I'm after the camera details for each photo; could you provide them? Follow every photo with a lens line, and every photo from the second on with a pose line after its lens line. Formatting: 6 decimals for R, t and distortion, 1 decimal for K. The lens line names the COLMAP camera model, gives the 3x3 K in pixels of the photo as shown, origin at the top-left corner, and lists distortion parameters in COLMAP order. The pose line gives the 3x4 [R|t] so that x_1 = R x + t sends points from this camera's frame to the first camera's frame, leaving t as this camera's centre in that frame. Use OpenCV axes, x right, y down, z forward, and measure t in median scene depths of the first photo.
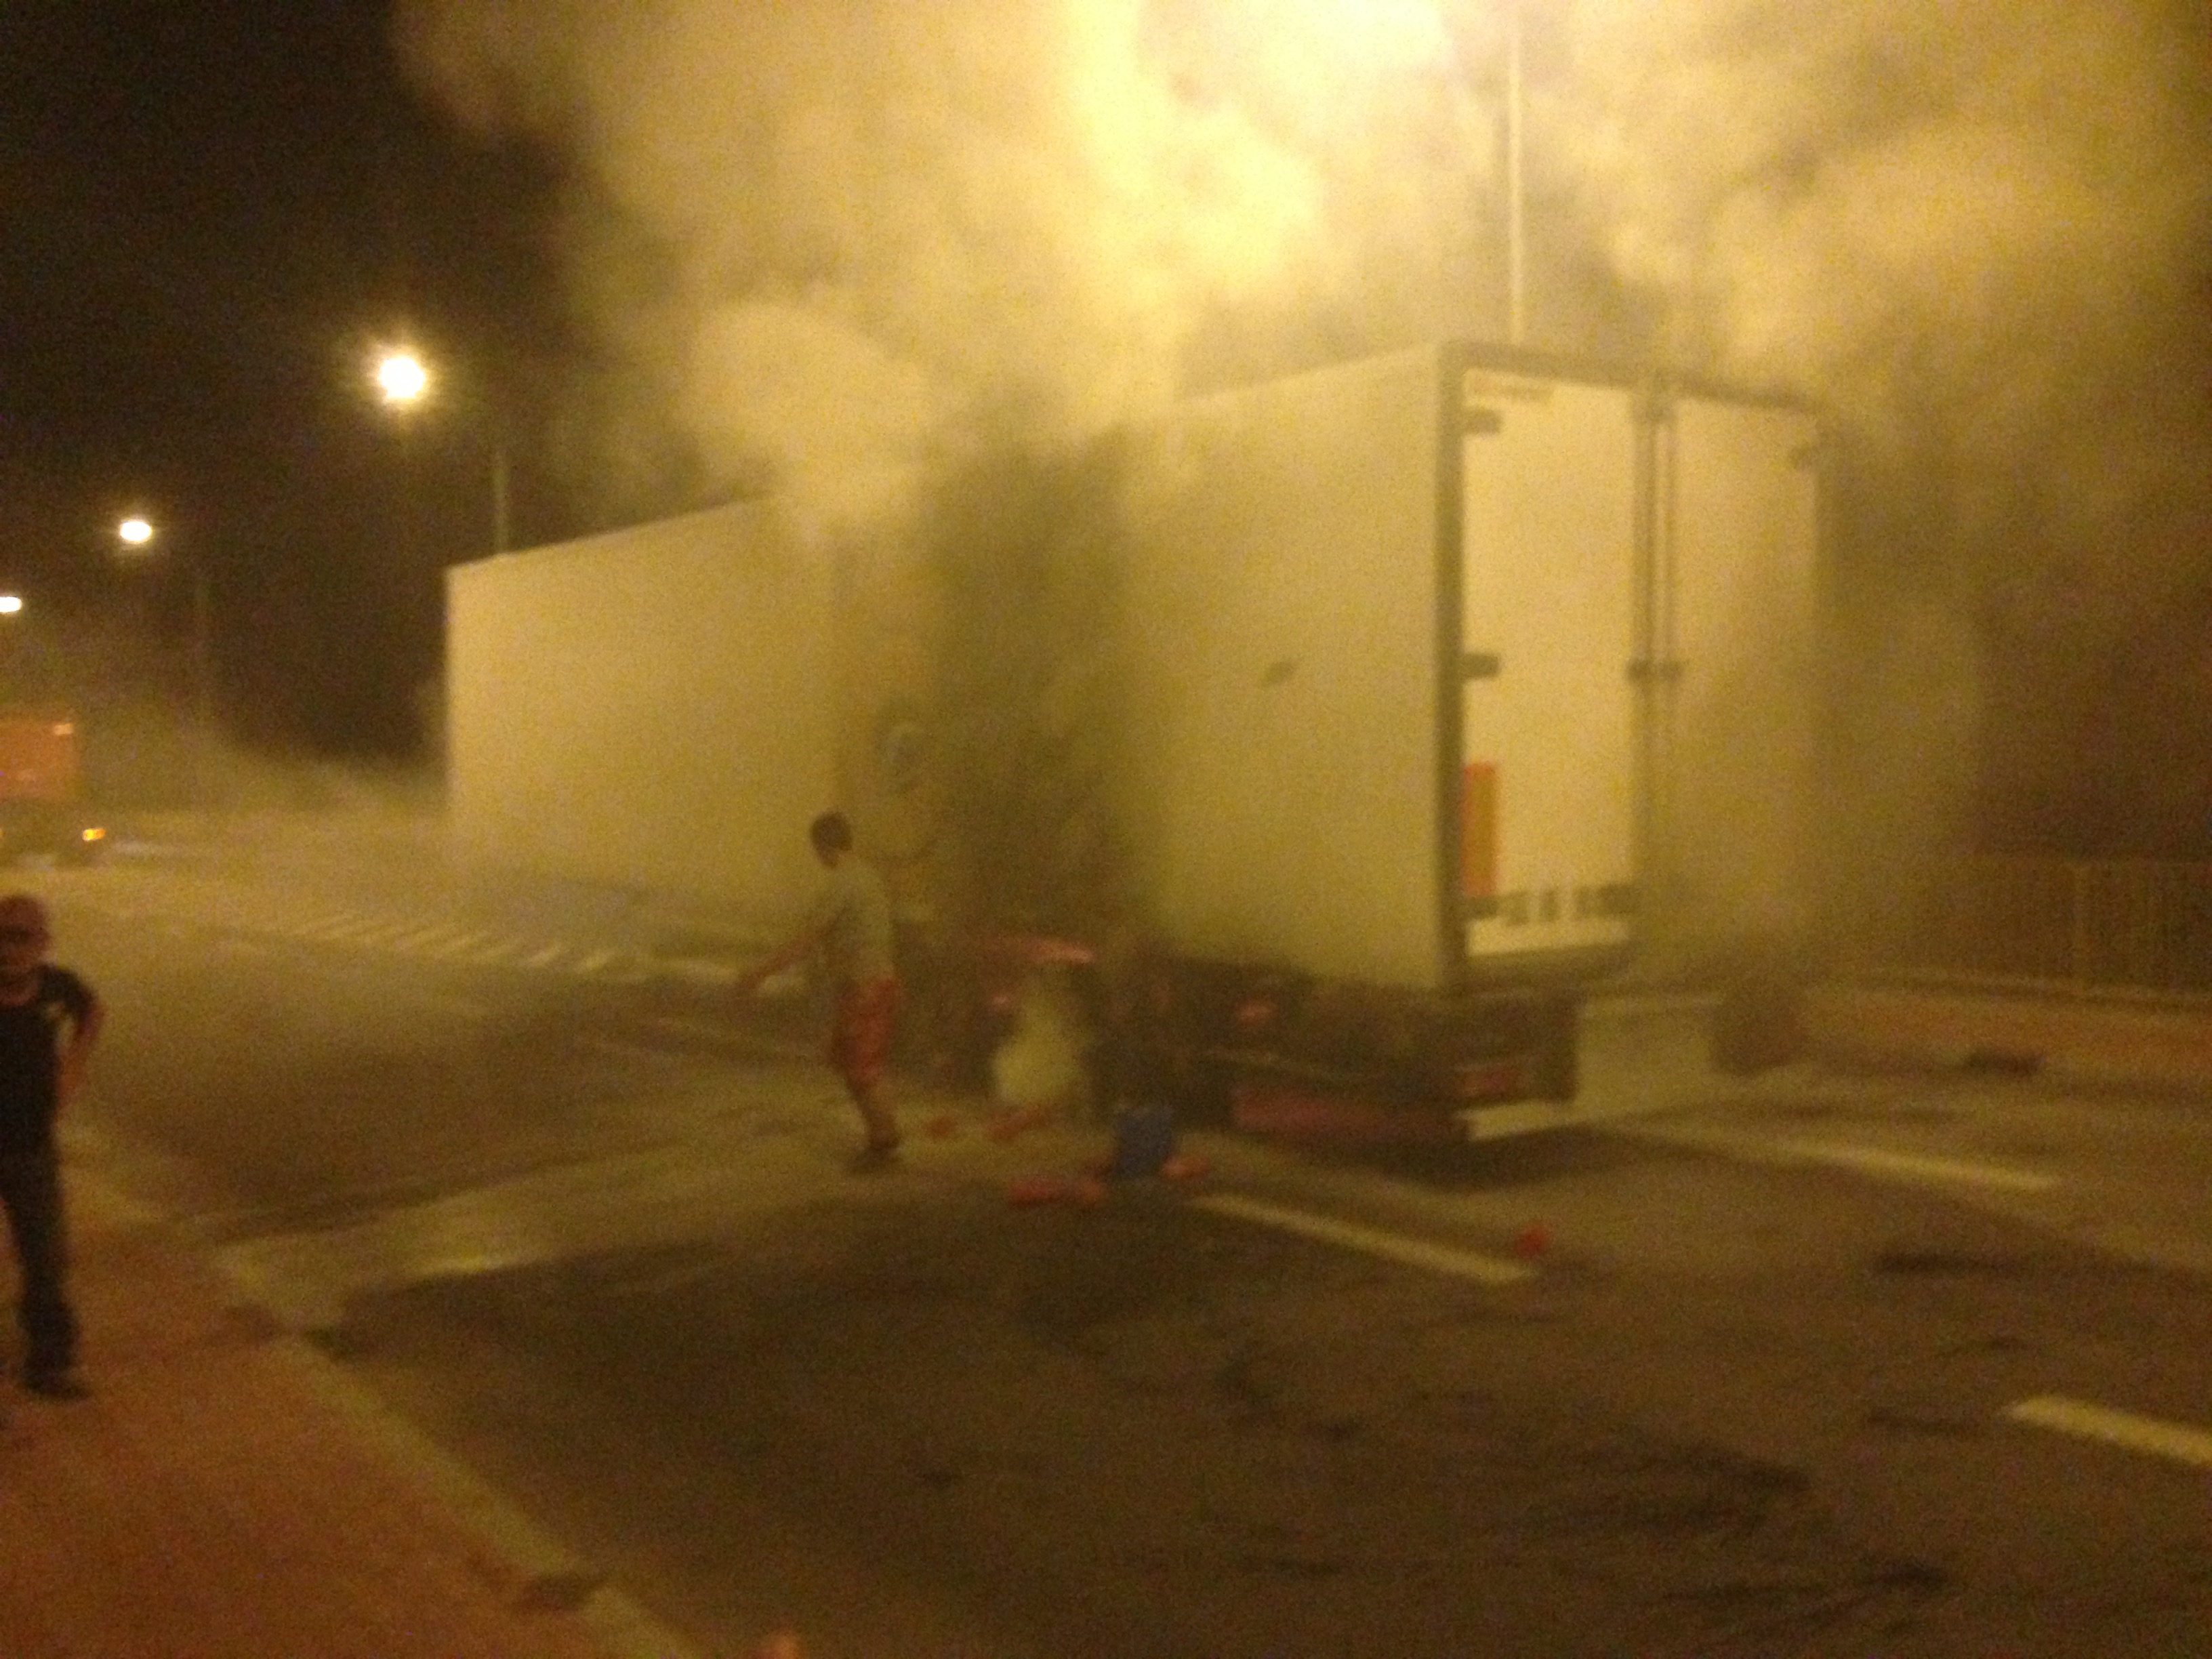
lens RADIAL K [[2047.8, 0, 1068.0], [0, 2047.8, 819.9], [0, 0, 1]] dist [0.051866, 0.000000]
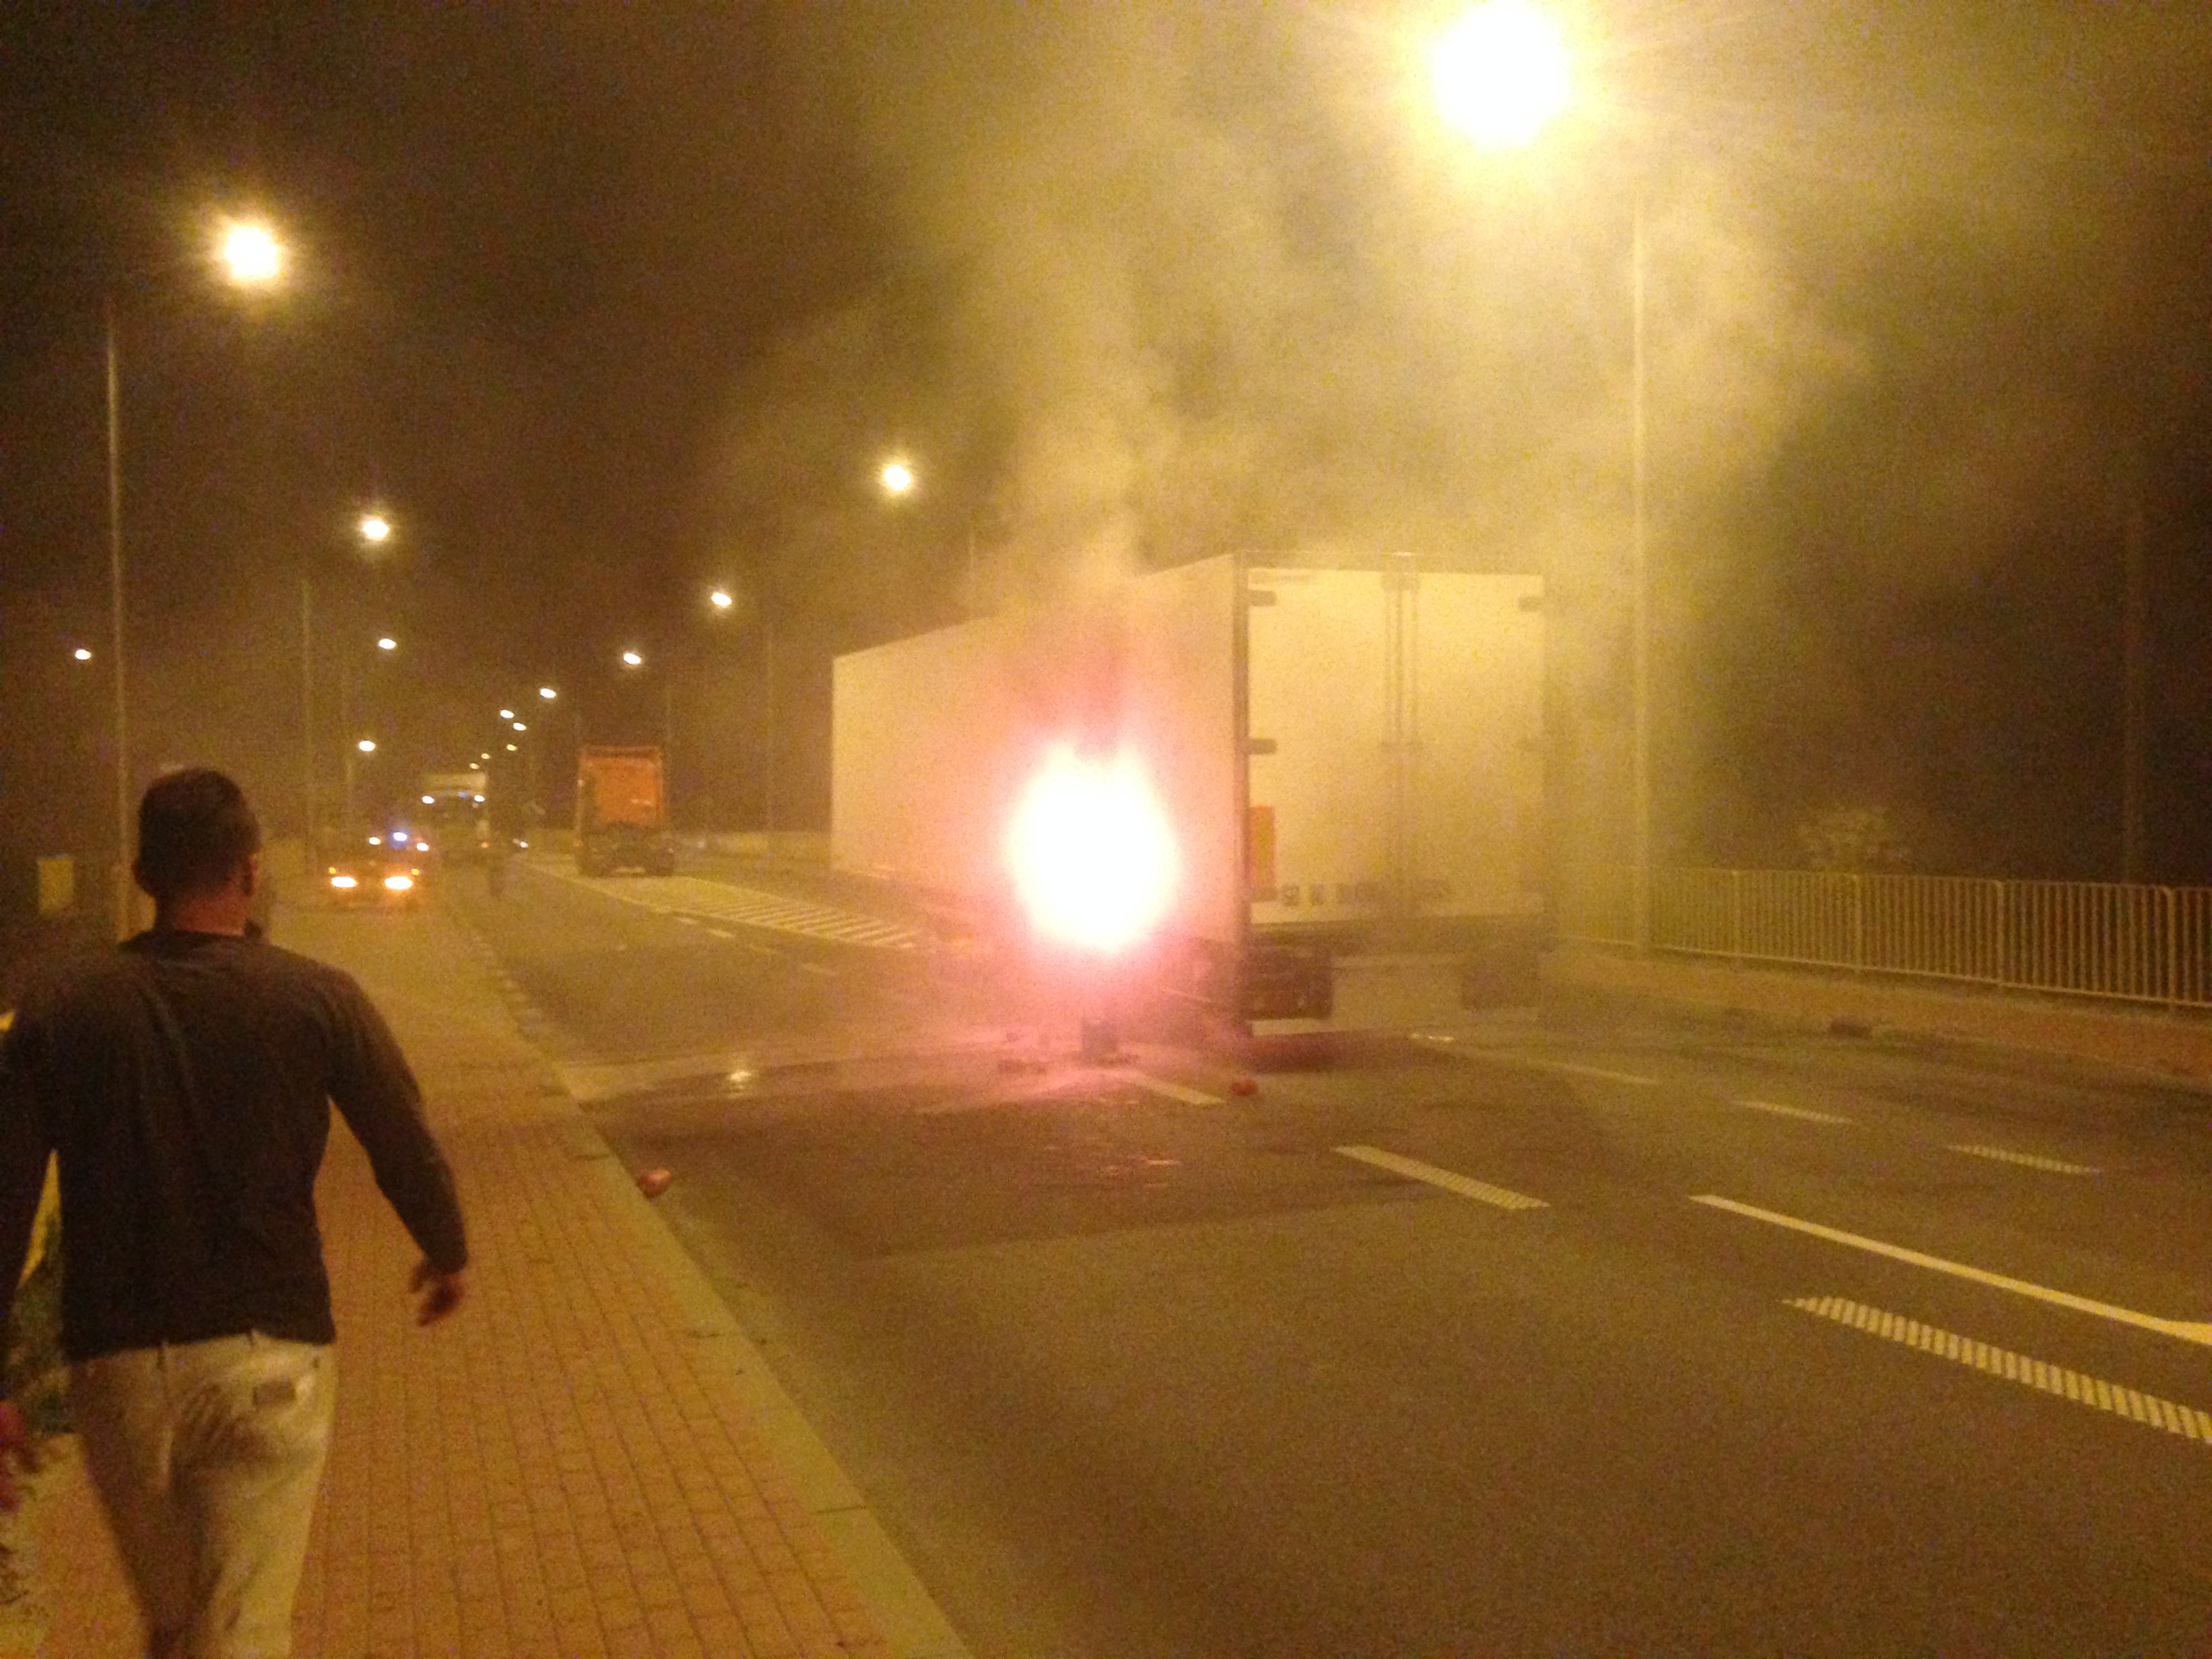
lens RADIAL K [[2047.8, 0, 1091.8], [0, 2047.8, 836.4], [0, 0, 1]] dist [0.051866, 0.000000]
pose [[0.964378, 0.005773, -0.264466, 0.504475], [-0.006837, 0.999972, -0.003103, 0.002220], [0.264440, 0.004801, 0.964390, -0.610353]]
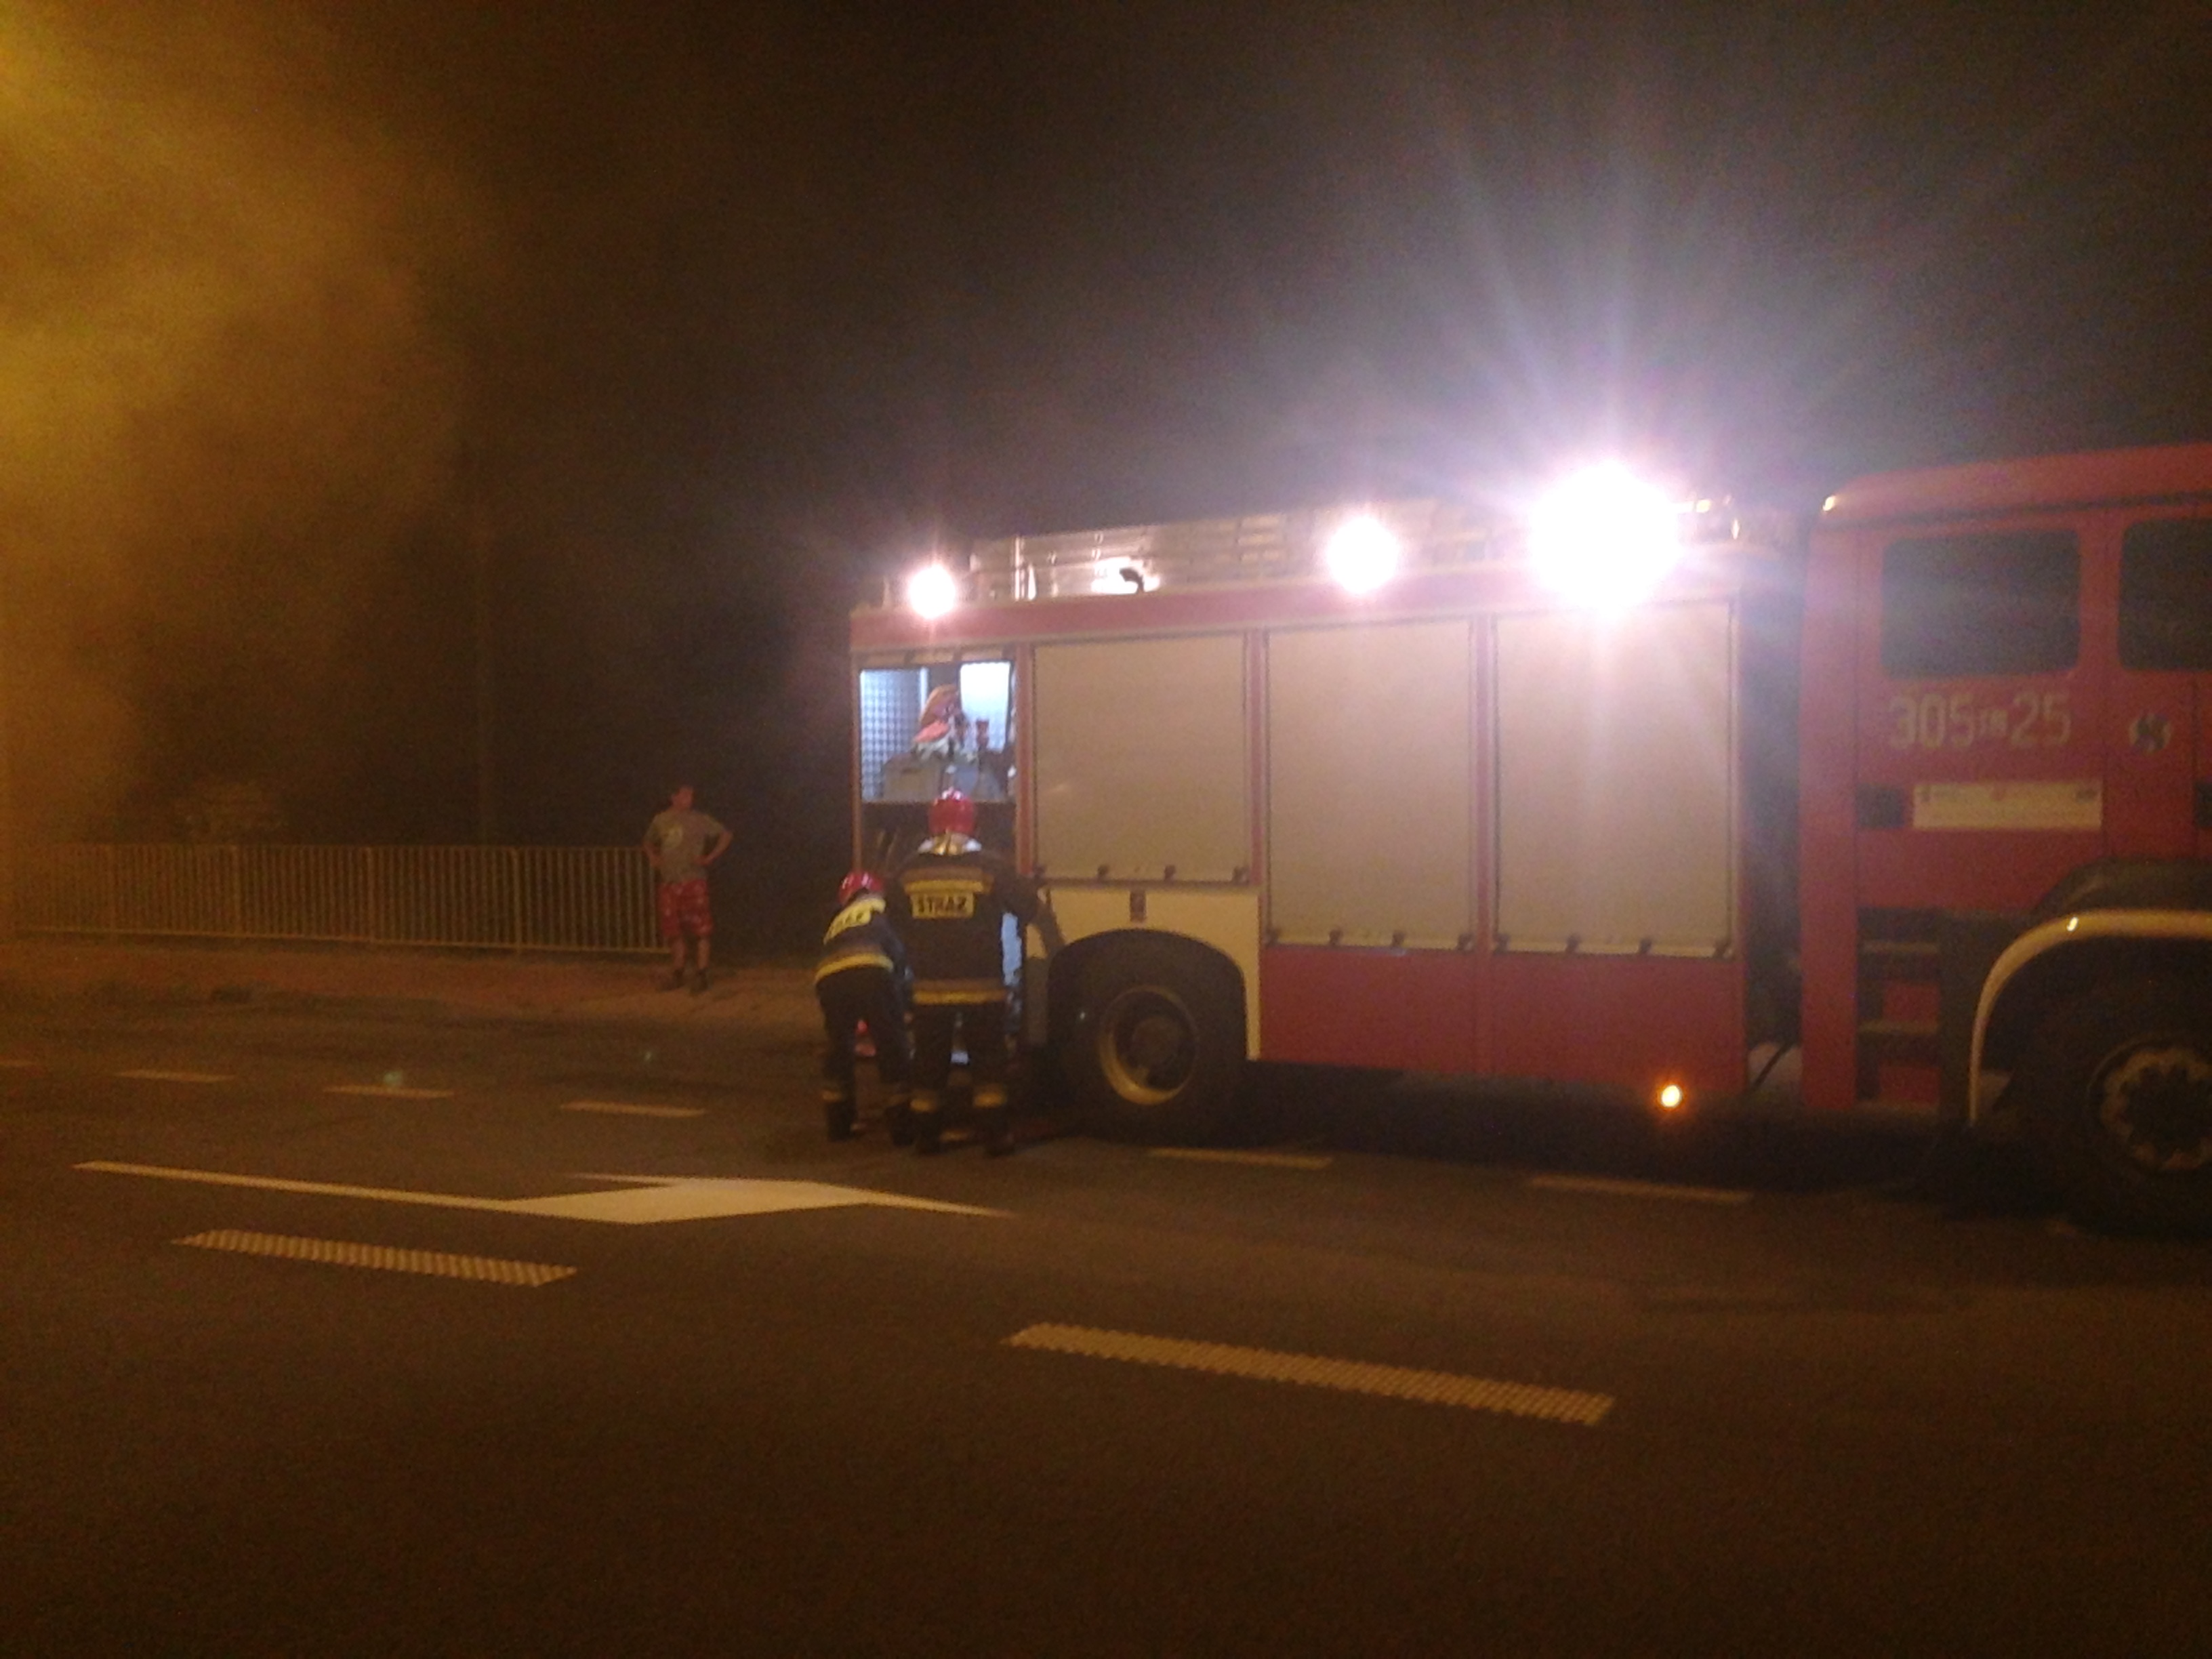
lens RADIAL K [[2047.8, 0, 1114.0], [0, 2047.8, 852.8], [0, 0, 1]] dist [0.051866, 0.000000]
pose [[0.882515, -0.026029, 0.469564, 0.496434], [0.017089, 0.999583, 0.023291, 0.002344], [-0.469974, -0.012530, 0.882591, -0.726460]]
